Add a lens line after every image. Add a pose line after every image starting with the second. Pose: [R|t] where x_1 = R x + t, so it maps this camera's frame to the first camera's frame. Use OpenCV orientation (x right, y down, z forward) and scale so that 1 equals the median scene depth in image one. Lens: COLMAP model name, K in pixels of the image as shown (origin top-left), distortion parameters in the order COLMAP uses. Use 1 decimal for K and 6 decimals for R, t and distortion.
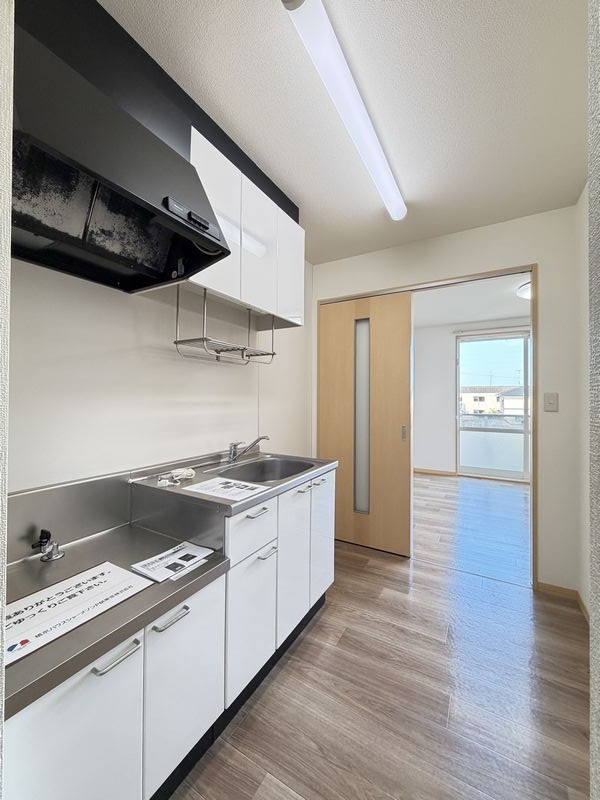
lens RADIAL K [[318.1, 0, 301.5], [0, 318.1, 397.0], [0, 0, 1]] dist [0.000628, 0.000175]
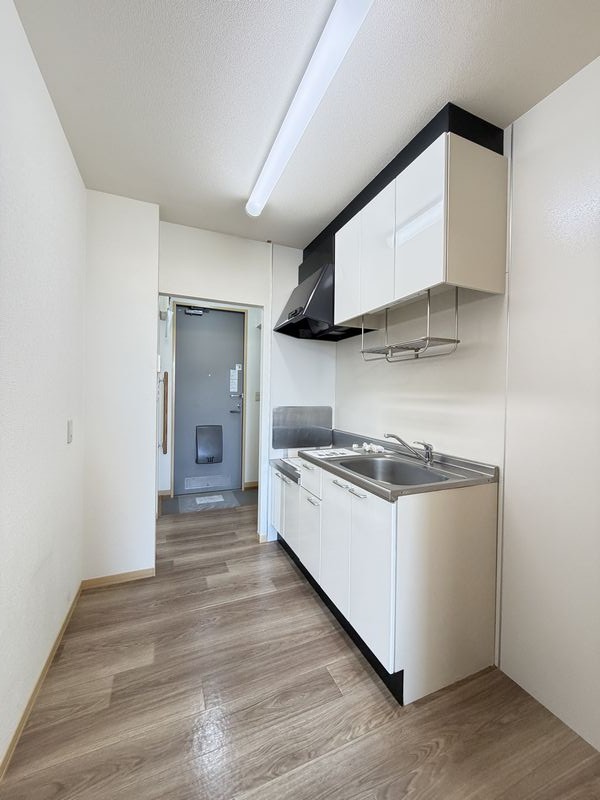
lens RADIAL K [[318.1, 0, 301.5], [0, 318.1, 397.0], [0, 0, 1]] dist [0.000628, 0.000175]
pose [[-0.599161, -0.005745, -0.800608, 0.913264], [-0.012050, 0.999926, 0.001842, 0.015056], [0.800538, 0.010751, -0.599186, 1.538264]]
